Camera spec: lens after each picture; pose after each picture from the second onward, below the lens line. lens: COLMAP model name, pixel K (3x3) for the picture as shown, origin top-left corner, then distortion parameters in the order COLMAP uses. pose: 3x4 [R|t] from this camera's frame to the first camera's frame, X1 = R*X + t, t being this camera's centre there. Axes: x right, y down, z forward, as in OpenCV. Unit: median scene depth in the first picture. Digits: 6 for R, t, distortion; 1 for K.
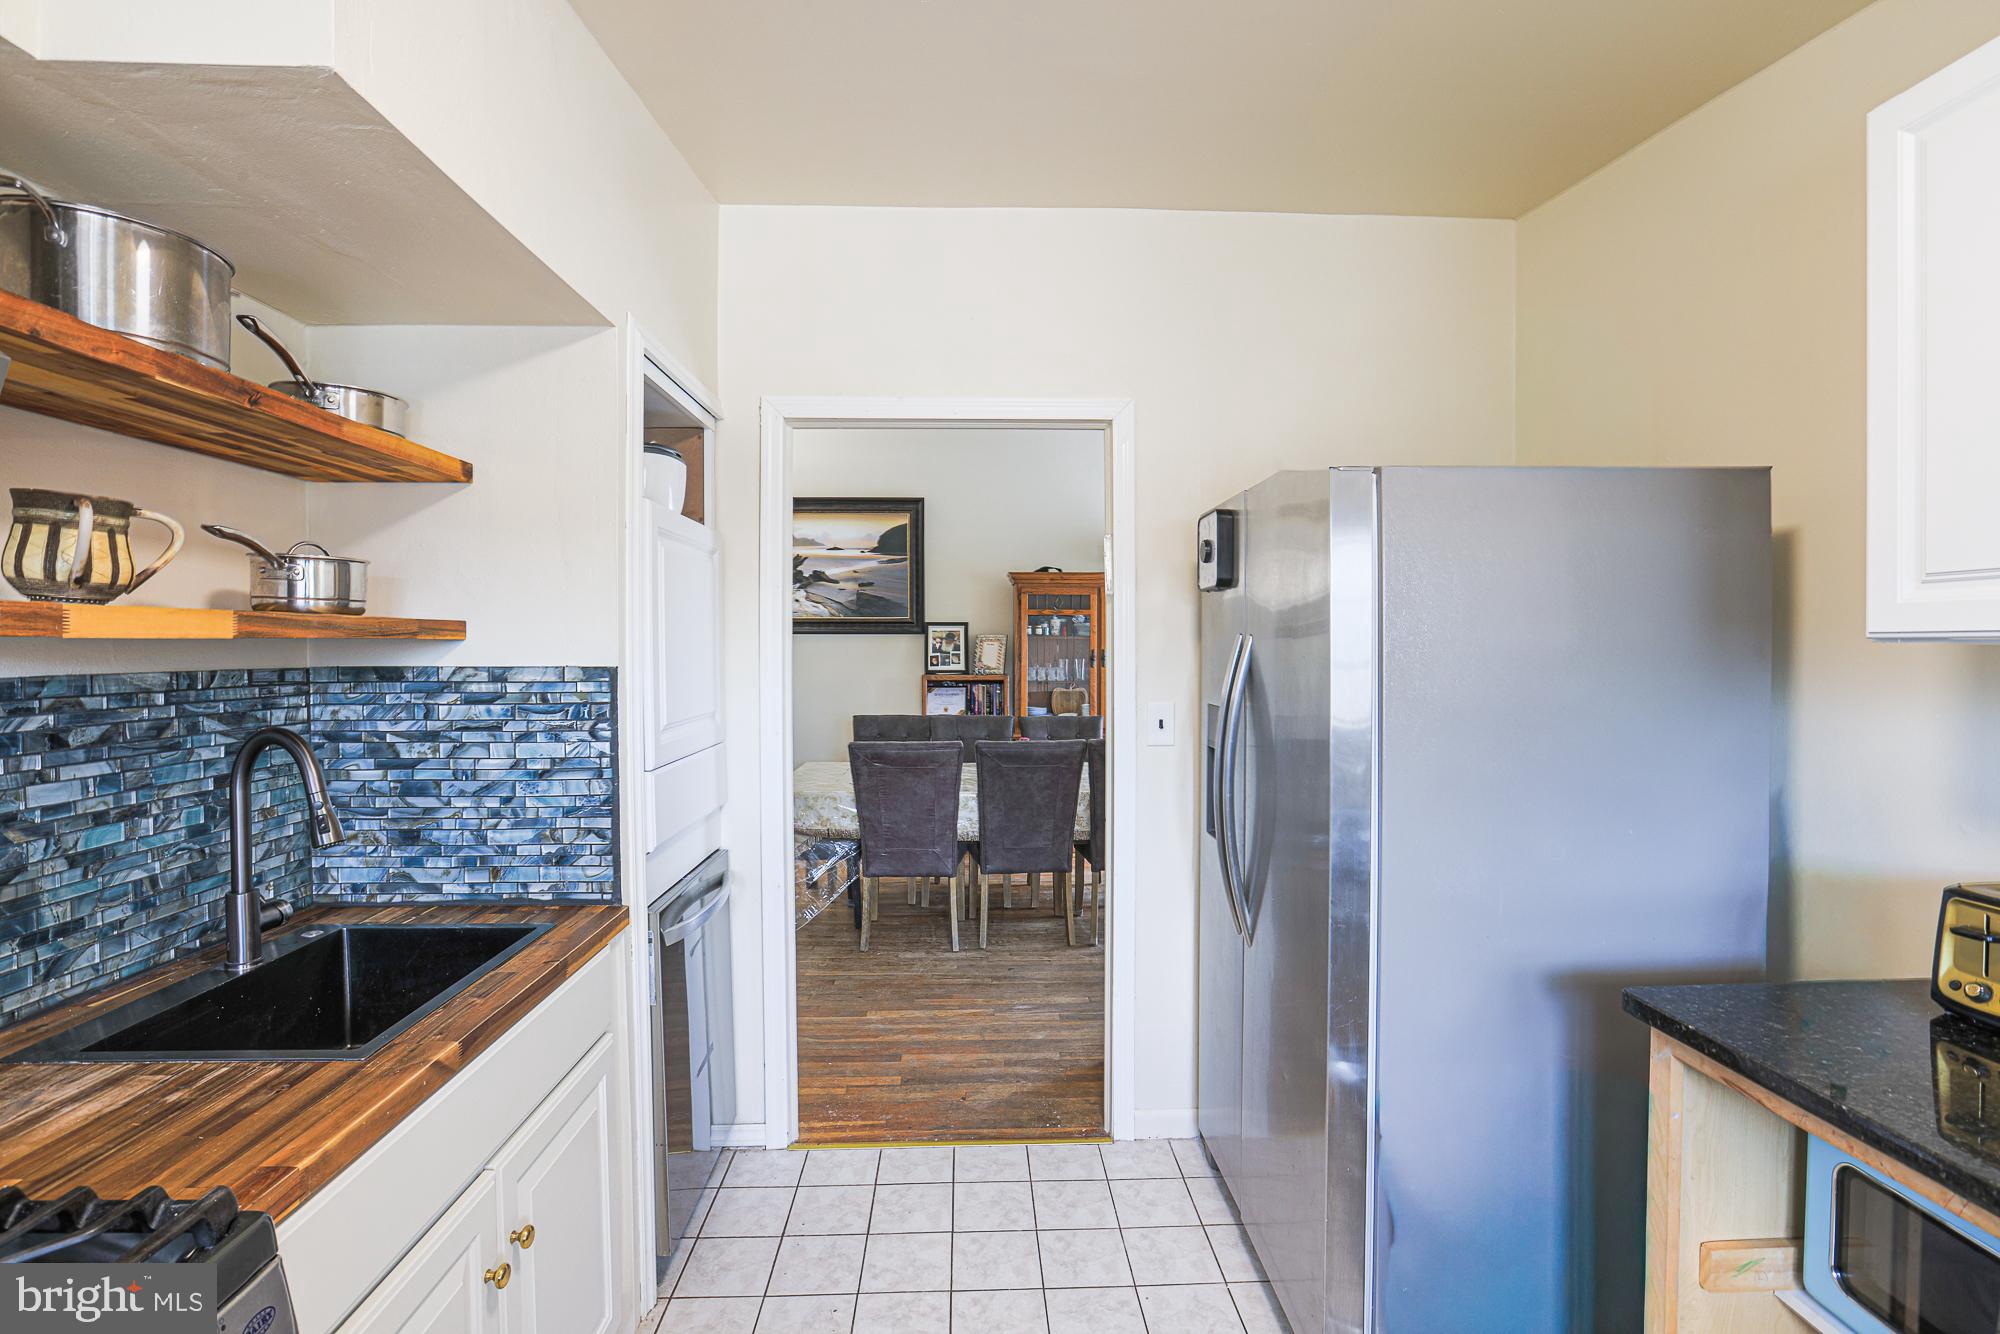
lens RADIAL K [[925.9, 0, 969.8], [0, 925.9, 659.1], [0, 0, 1]] dist [-0.051209, 0.013624]
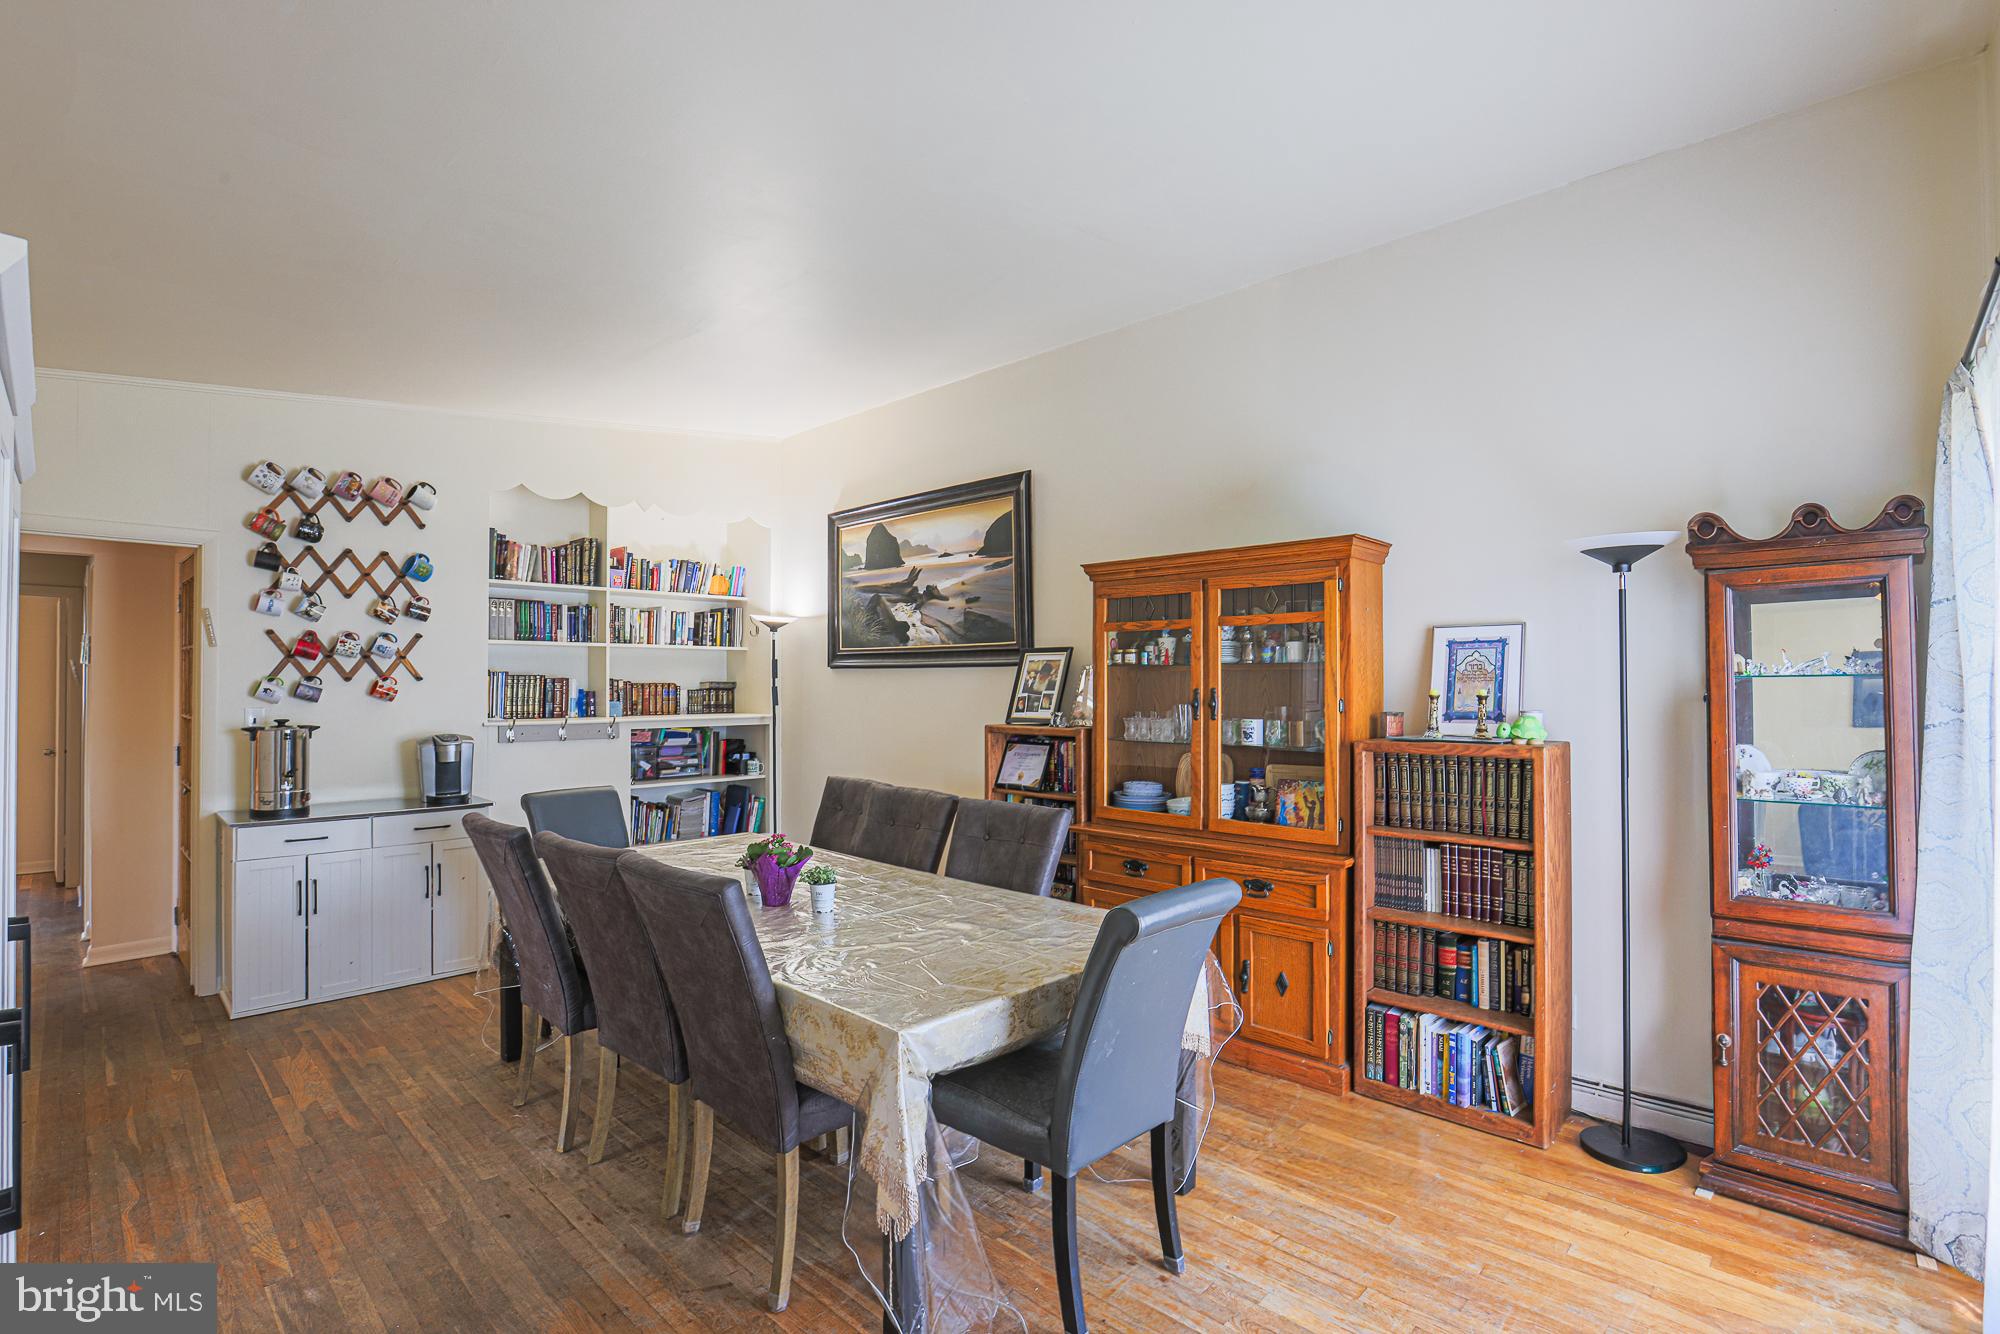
lens RADIAL K [[925.9, 0, 999.6], [0, 925.9, 686.0], [0, 0, 1]] dist [-0.051209, 0.013624]
pose [[0.718991, 0.001368, -0.695018, 0.418409], [-0.012717, 0.999857, -0.011187, -0.003852], [0.694903, 0.016882, 0.718906, 0.488468]]
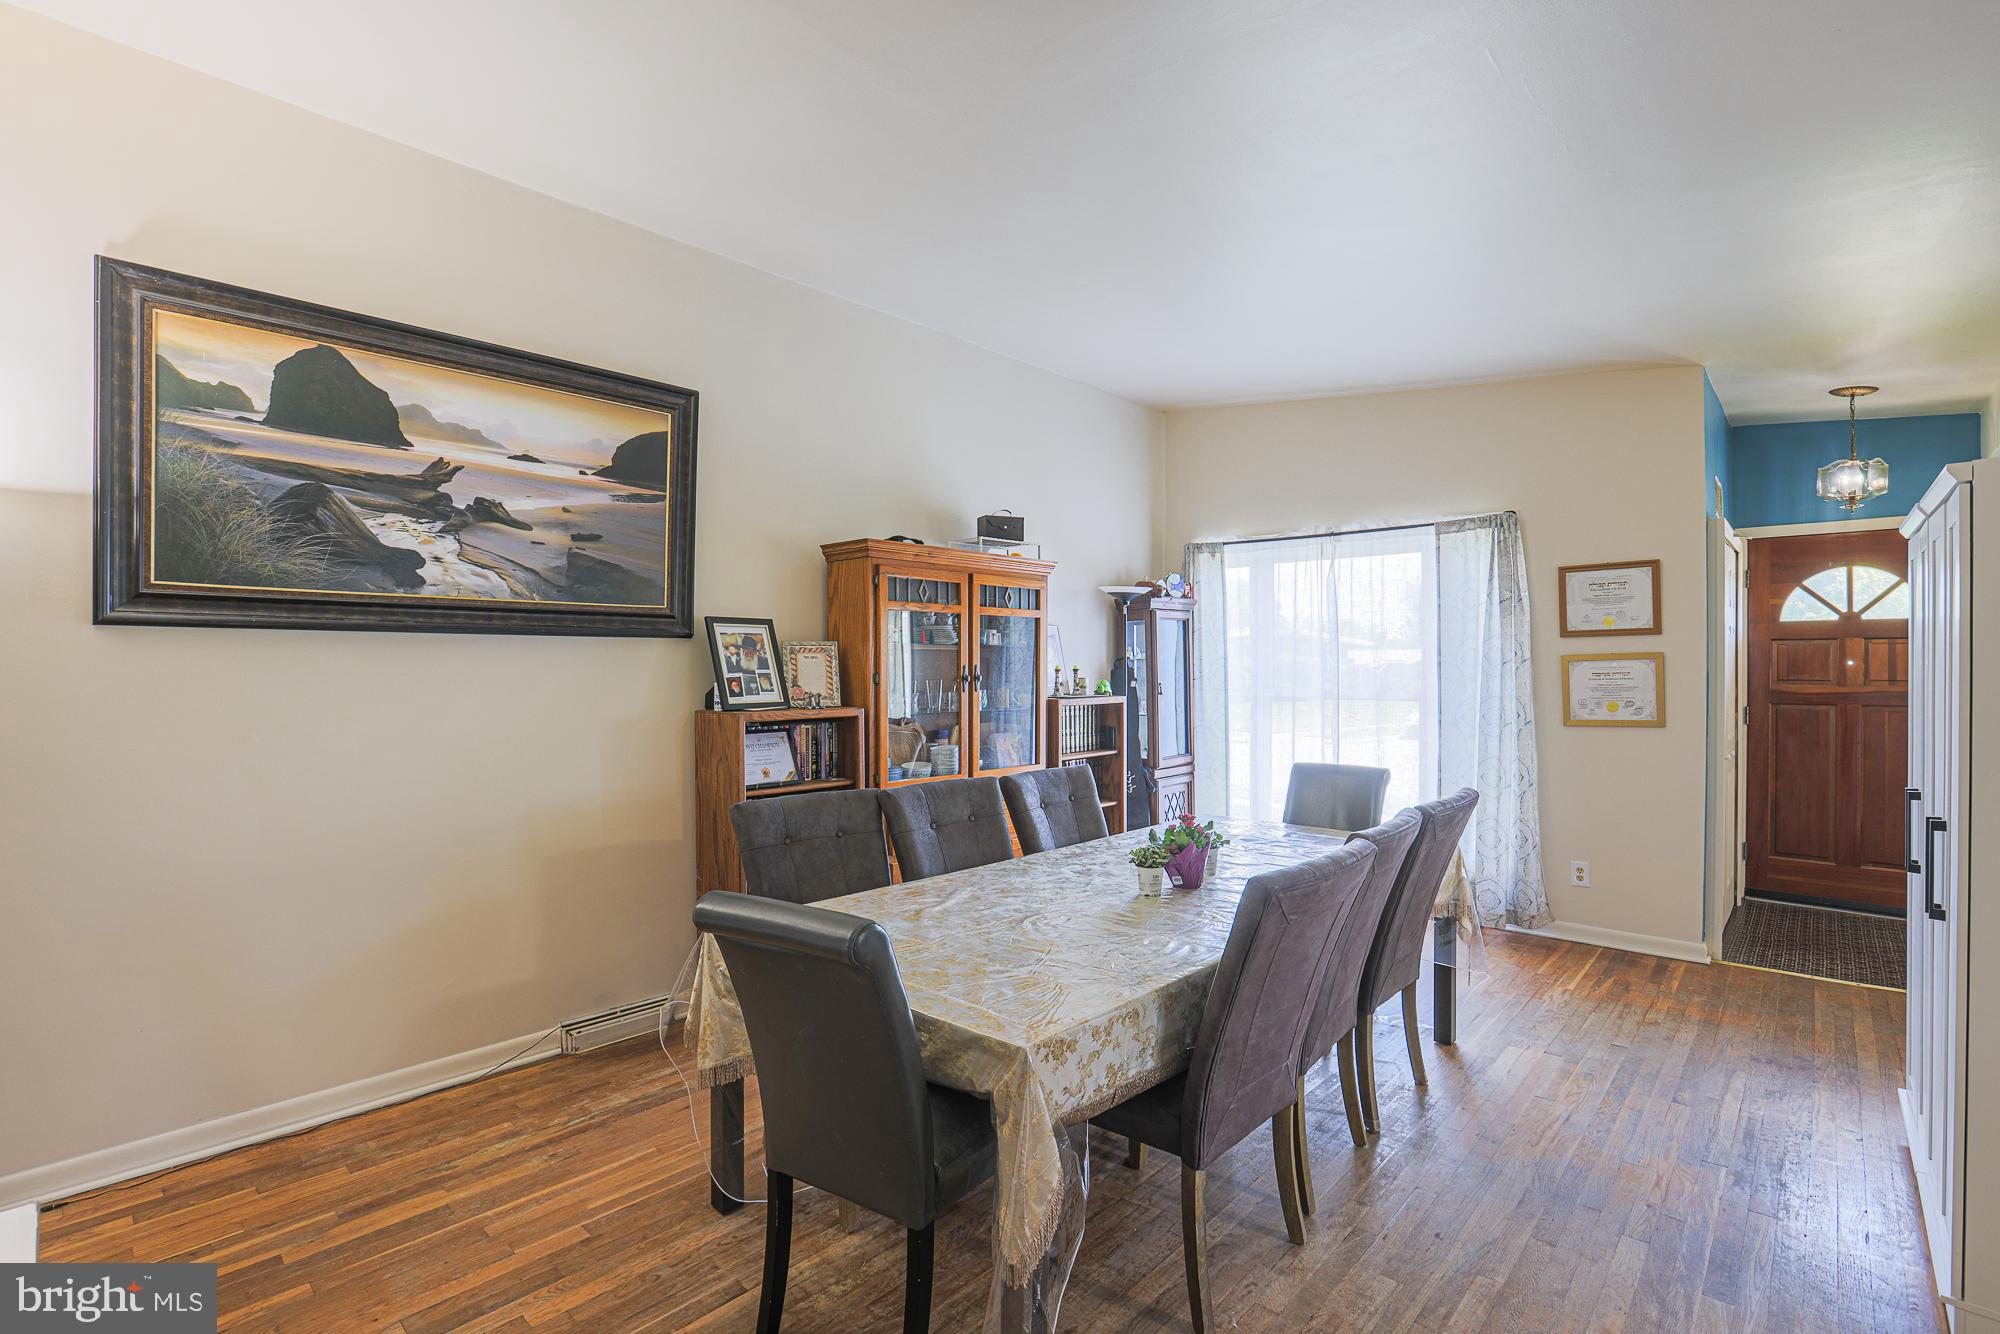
lens RADIAL K [[925.9, 0, 988.7], [0, 925.9, 672.8], [0, 0, 1]] dist [-0.051209, 0.013624]
pose [[0.691630, -0.006635, 0.722221, -0.324688], [0.012987, 0.999910, -0.003251, -0.002635], [-0.722135, 0.011628, 0.691654, 0.500291]]
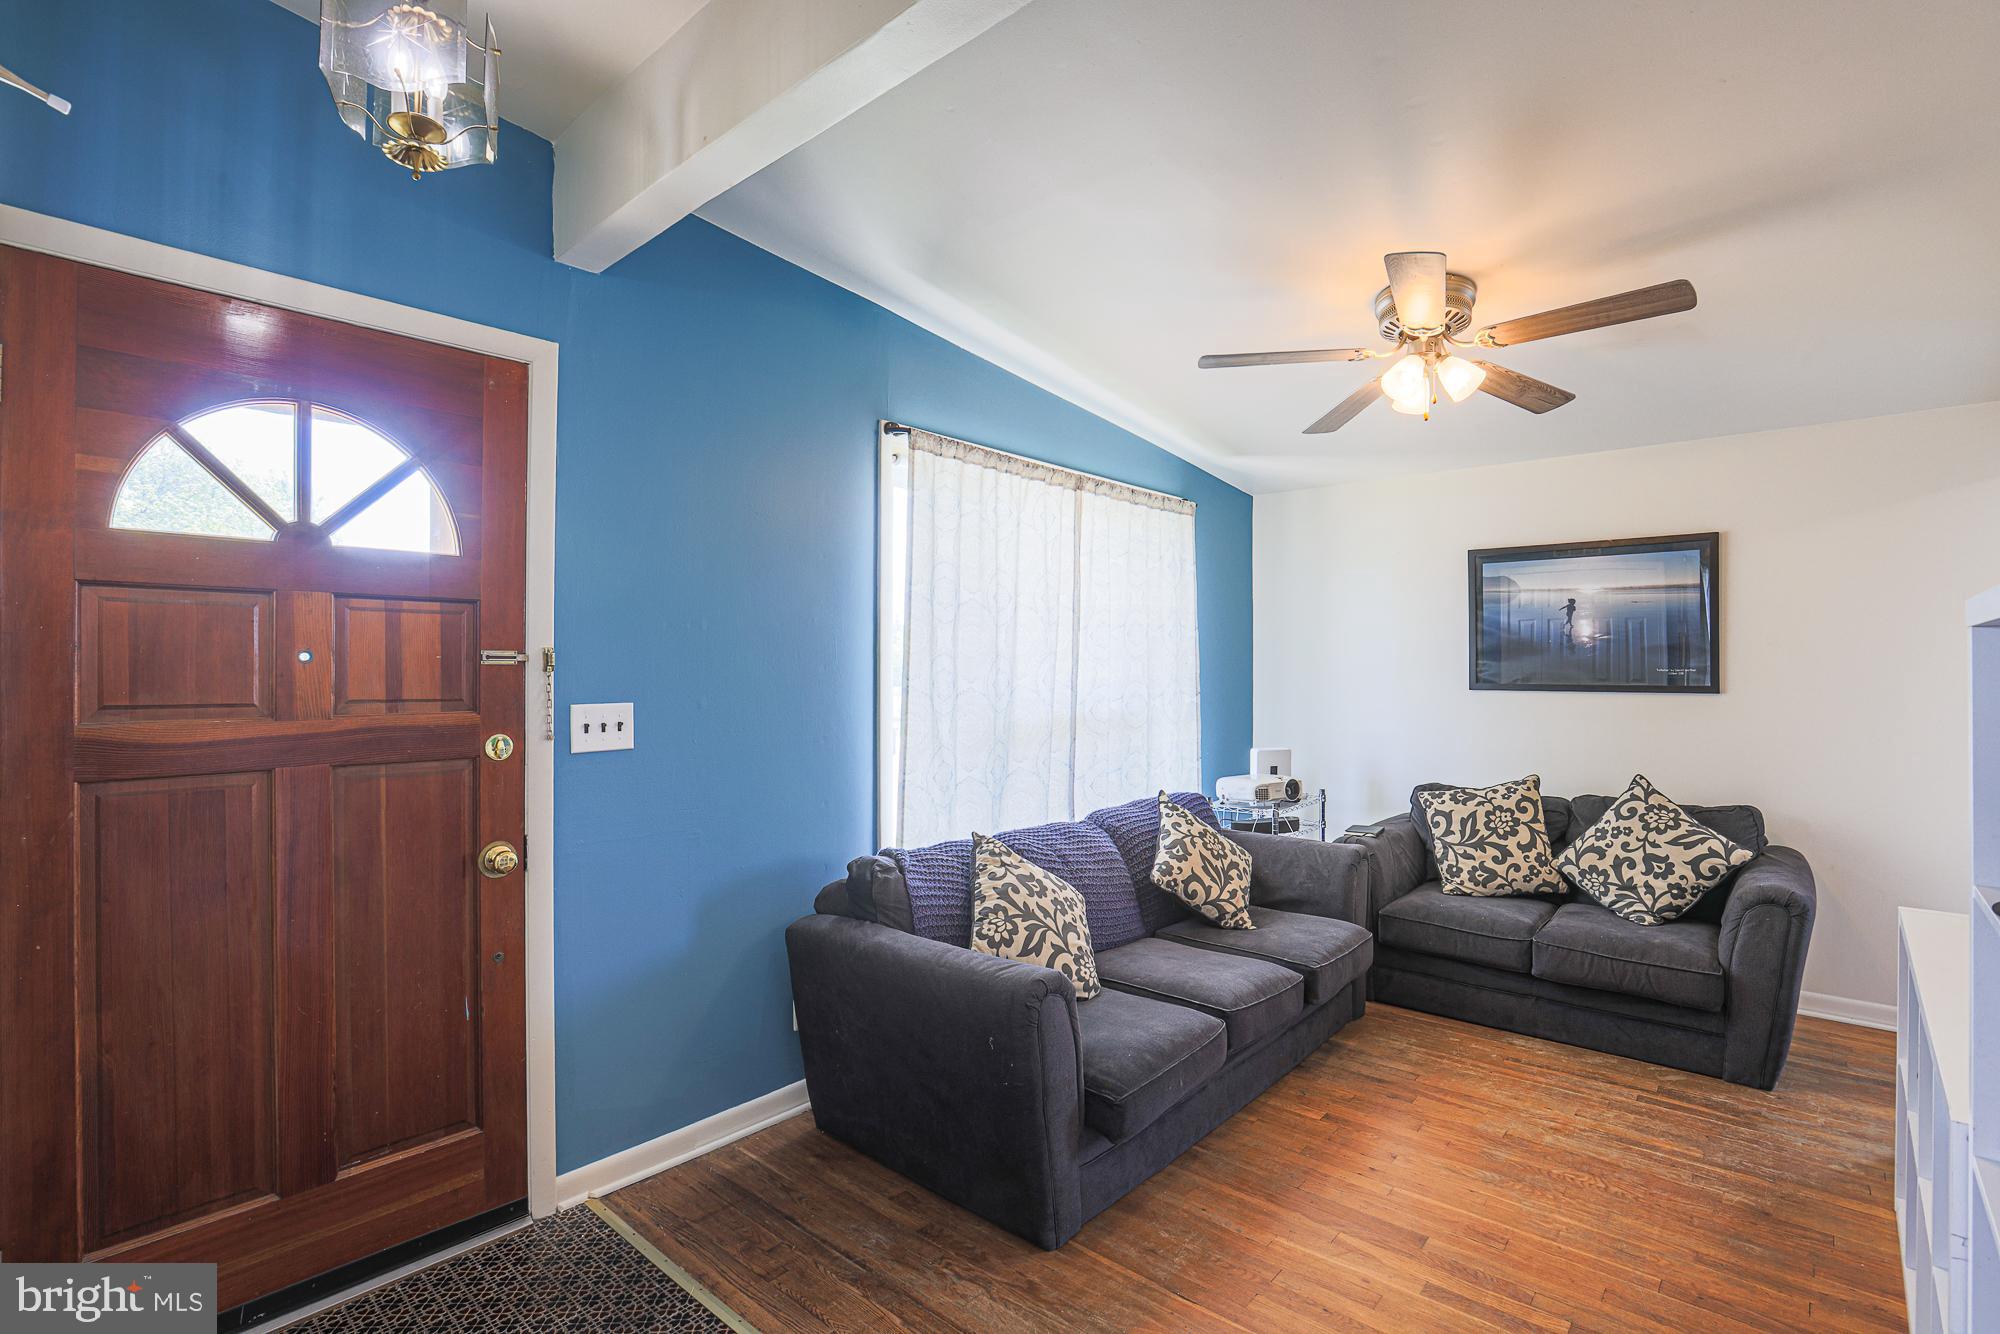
lens RADIAL K [[925.9, 0, 1007.1], [0, 925.9, 664.1], [0, 0, 1]] dist [-0.051209, 0.013624]
pose [[-0.738106, 0.002687, 0.674679, 0.340967], [0.012201, 0.999882, 0.009366, -0.001693], [-0.674574, 0.015145, -0.738052, 0.555327]]
